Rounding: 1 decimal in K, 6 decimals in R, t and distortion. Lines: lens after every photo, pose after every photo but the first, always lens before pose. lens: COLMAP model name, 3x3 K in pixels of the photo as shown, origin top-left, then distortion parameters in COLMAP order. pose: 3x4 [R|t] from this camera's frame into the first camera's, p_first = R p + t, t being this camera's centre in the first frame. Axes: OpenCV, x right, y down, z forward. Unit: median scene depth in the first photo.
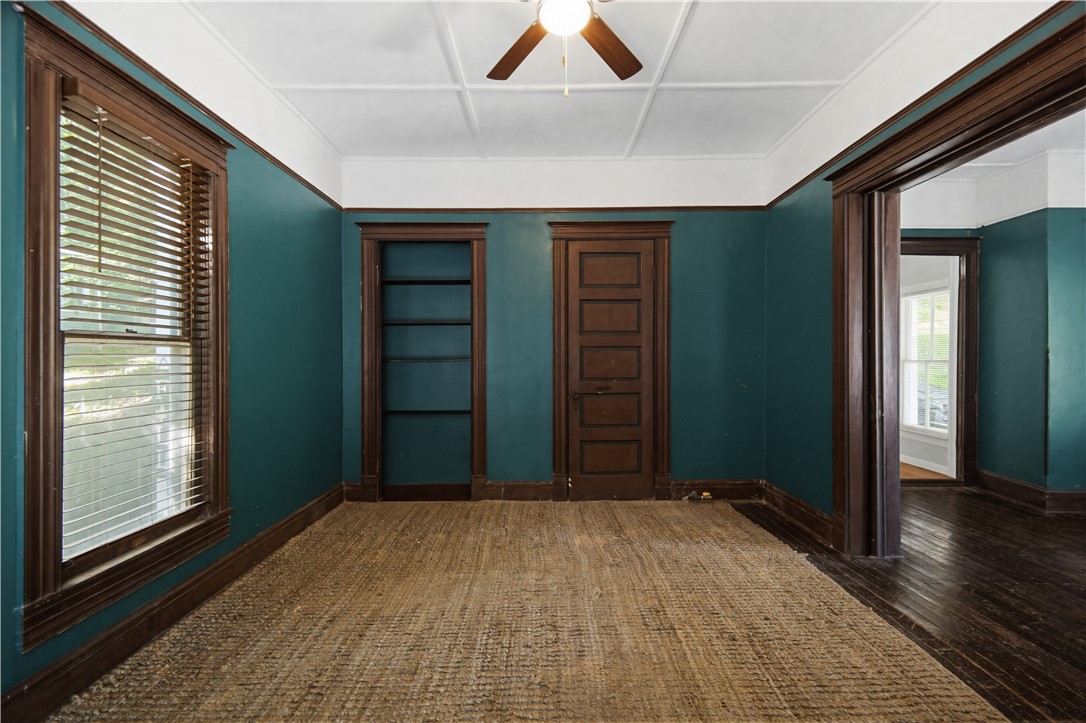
lens RADIAL K [[481.1, 0, 543.0], [0, 481.1, 358.2], [0, 0, 1]] dist [0.030494, -0.012297]
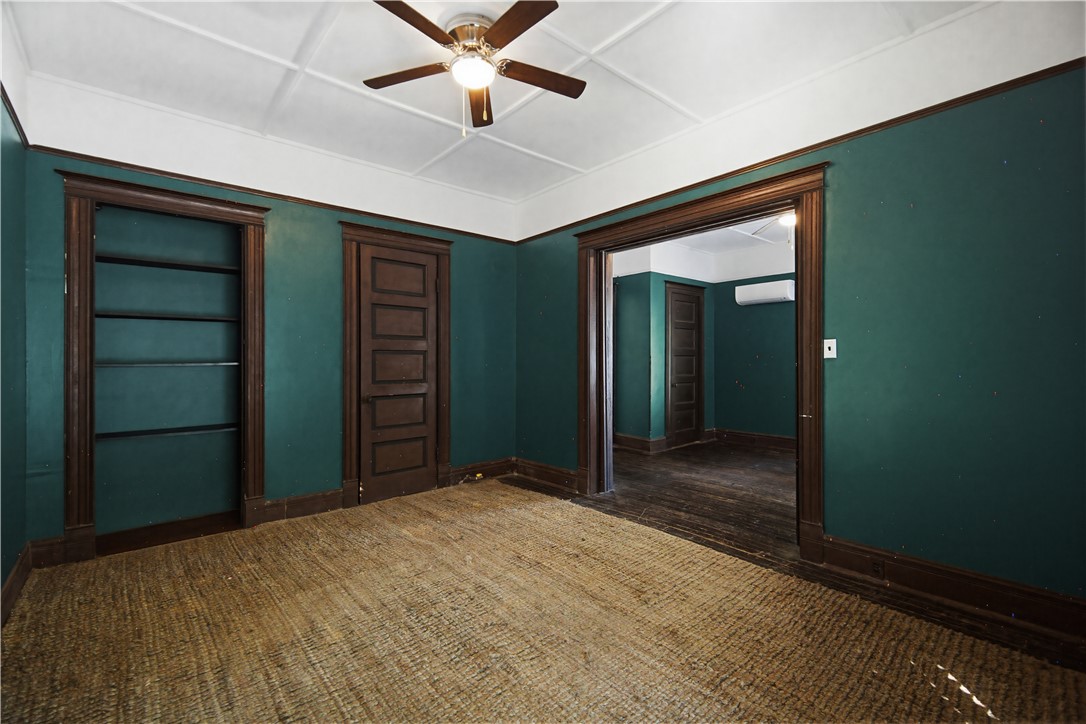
lens RADIAL K [[488.5, 0, 539.5], [0, 488.5, 362.2], [0, 0, 1]] dist [0.029769, -0.017711]
pose [[0.750251, -0.001339, 0.661152, -0.405126], [0.003264, 0.999993, -0.001680, 0.005581], [-0.661145, 0.003418, 0.750250, -0.007090]]
